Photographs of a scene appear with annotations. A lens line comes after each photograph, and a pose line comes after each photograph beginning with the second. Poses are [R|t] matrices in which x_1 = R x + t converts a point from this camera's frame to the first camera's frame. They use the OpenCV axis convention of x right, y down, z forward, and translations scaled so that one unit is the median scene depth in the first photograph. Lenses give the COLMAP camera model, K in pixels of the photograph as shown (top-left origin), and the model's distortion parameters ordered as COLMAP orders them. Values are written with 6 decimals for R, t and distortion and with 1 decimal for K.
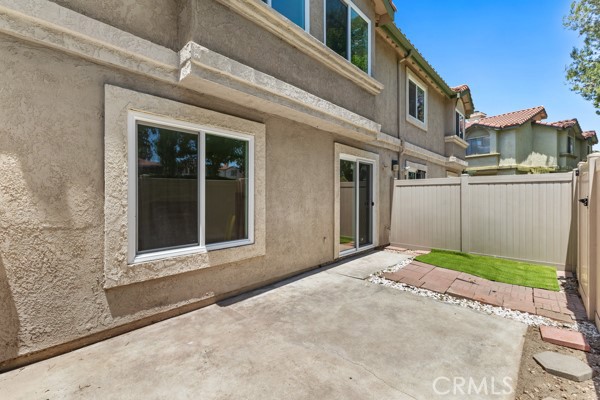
lens RADIAL K [[260.8, 0, 300.9], [0, 260.8, 198.0], [0, 0, 1]] dist [-0.000960, -0.000300]
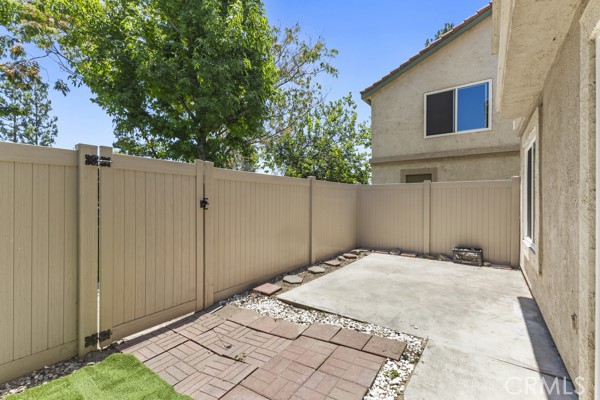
lens RADIAL K [[260.8, 0, 300.9], [0, 260.8, 198.0], [0, 0, 1]] dist [-0.000960, -0.000300]
pose [[-0.992974, 0.000852, -0.118327, 0.769172], [0.000680, 0.999999, 0.001489, -0.012974], [0.118328, 0.001398, -0.992974, 1.995087]]
